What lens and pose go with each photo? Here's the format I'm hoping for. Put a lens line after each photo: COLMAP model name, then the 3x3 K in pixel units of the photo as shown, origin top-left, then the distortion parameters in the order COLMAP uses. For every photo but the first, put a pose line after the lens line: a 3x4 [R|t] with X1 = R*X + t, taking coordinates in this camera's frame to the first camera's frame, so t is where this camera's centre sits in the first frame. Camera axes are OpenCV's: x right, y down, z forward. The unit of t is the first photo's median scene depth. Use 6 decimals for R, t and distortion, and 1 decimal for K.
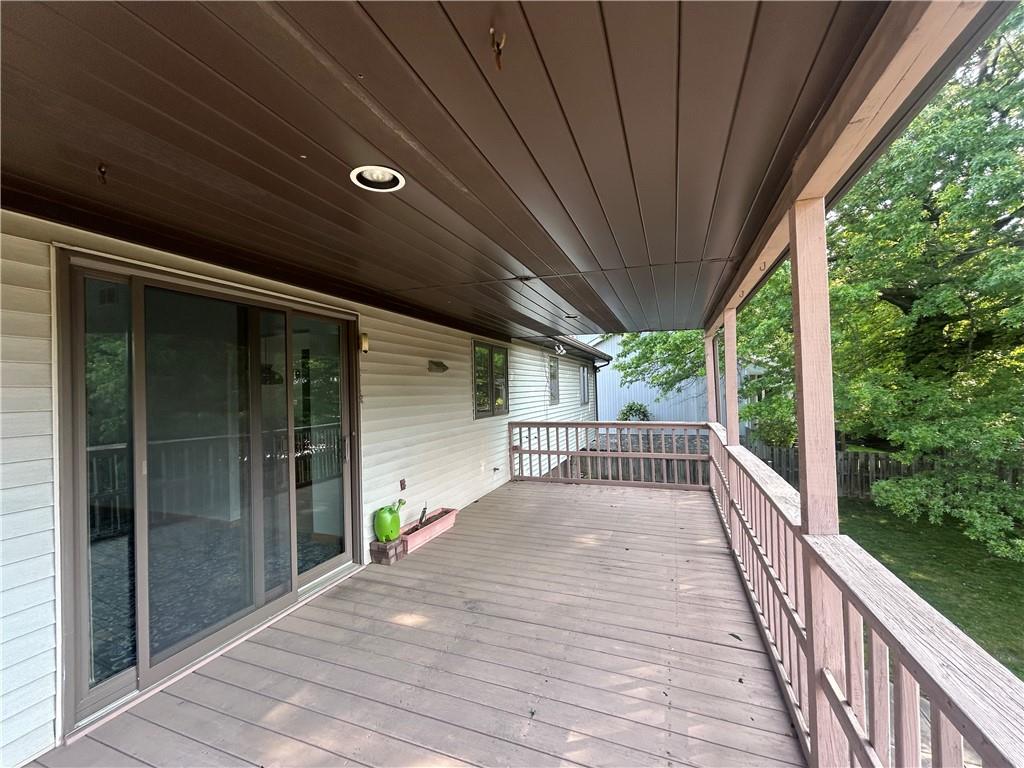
lens RADIAL K [[414.3, 0, 510.8], [0, 414.3, 384.7], [0, 0, 1]] dist [-0.000240, 0.000568]
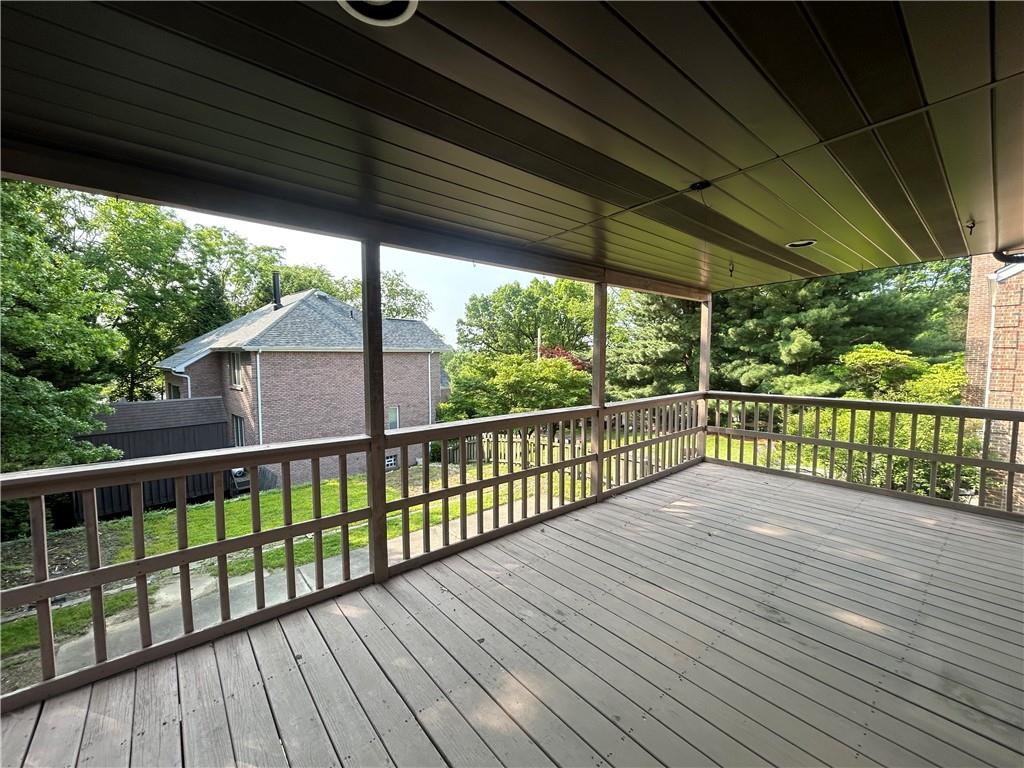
lens RADIAL K [[411.3, 0, 510.1], [0, 411.3, 384.0], [0, 0, 1]] dist [0.001168, -0.000393]
pose [[-0.877726, -0.005867, 0.479127, -0.016134], [0.019209, 0.998690, 0.047420, 0.024680], [-0.478778, 0.050825, -0.876463, 1.387345]]
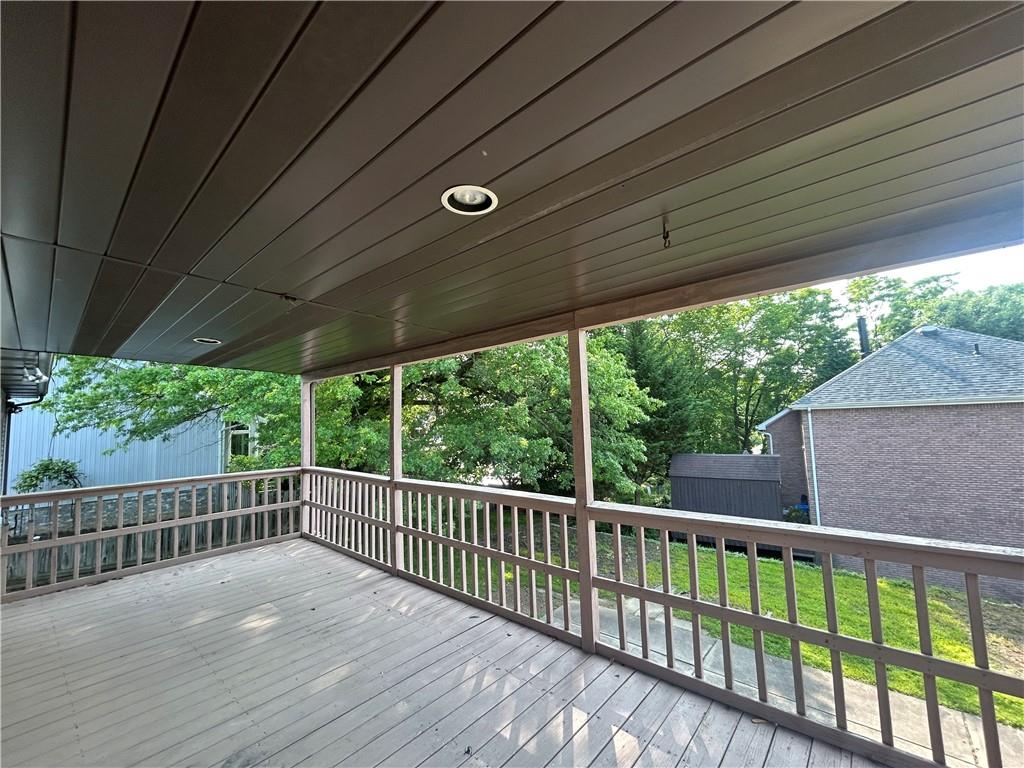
lens RADIAL K [[414.3, 0, 510.8], [0, 414.3, 384.7], [0, 0, 1]] dist [-0.000240, 0.000568]
pose [[0.344442, 0.098587, 0.933617, -0.450059], [0.008827, 0.994087, -0.108229, 0.007332], [-0.938766, 0.045520, 0.341535, 0.246342]]
